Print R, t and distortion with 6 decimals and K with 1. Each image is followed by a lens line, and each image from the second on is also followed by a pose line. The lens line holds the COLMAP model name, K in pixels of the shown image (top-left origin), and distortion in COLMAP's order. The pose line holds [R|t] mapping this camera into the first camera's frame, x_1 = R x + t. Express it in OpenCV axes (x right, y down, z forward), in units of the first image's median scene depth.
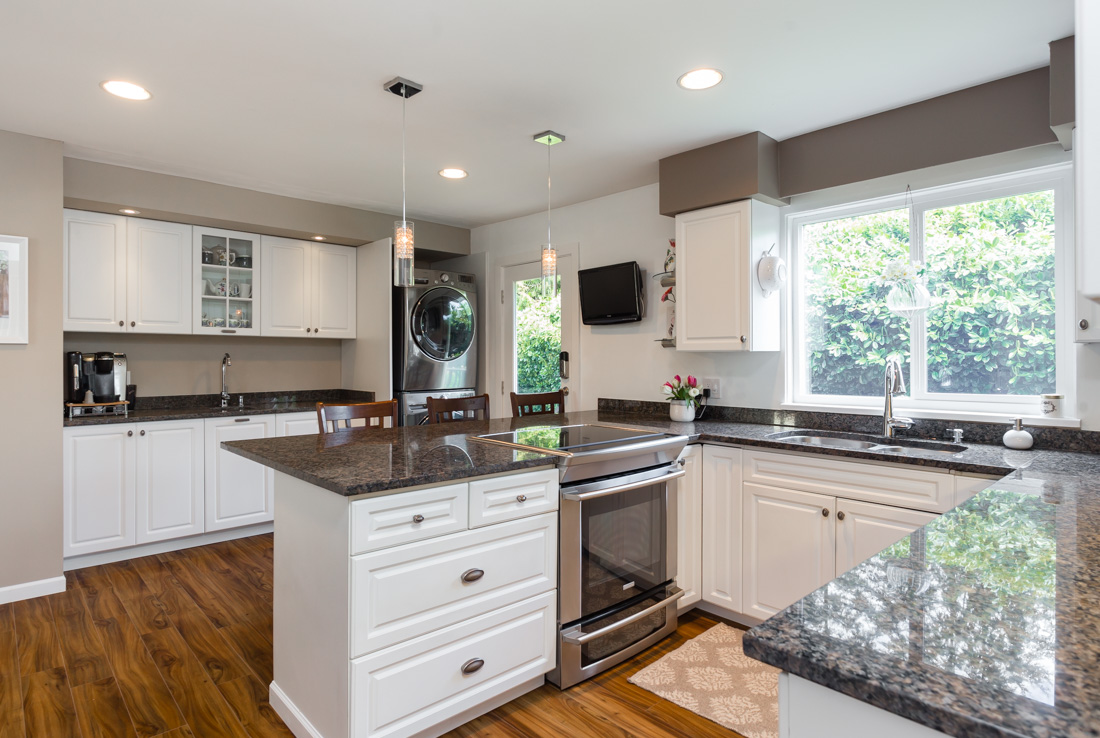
lens RADIAL K [[608.6, 0, 544.4], [0, 608.6, 352.5], [0, 0, 1]] dist [0.000510, 0.000525]
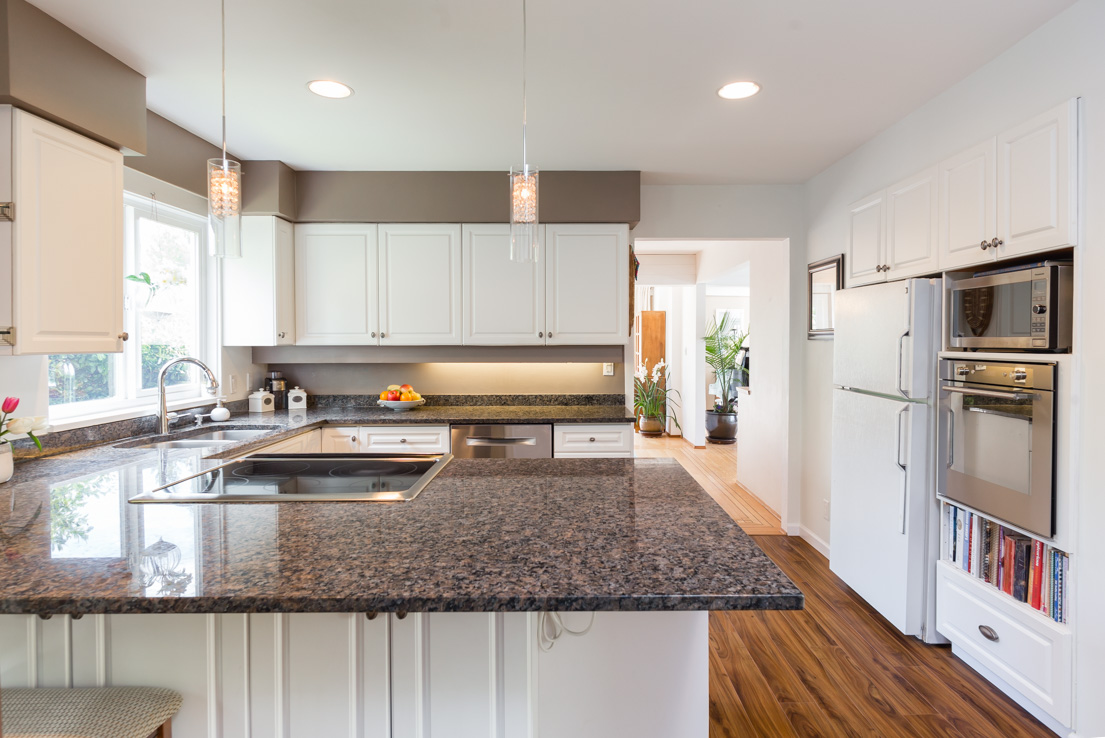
lens RADIAL K [[616.6, 0, 578.6], [0, 616.6, 352.5], [0, 0, 1]] dist [0.000344, 0.000237]
pose [[-0.748799, -0.014235, 0.662644, -0.628580], [-0.008256, 0.999892, 0.012151, -0.017722], [-0.662745, 0.003628, -0.748836, 1.259183]]
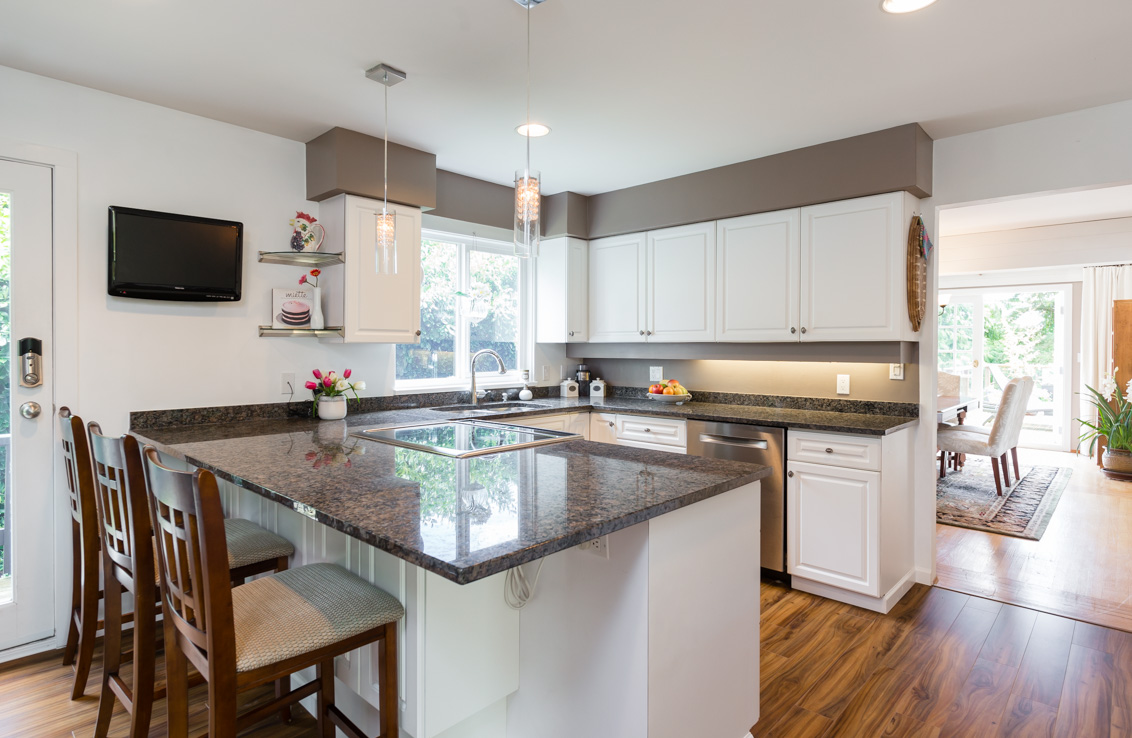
lens RADIAL K [[616.2, 0, 551.7], [0, 616.2, 346.3], [0, 0, 1]] dist [0.000049, -0.000243]
pose [[-0.063007, -0.001917, 0.998011, -0.858006], [-0.013359, 0.999910, 0.001077, -0.002873], [-0.997924, -0.013264, -0.063027, 0.867963]]
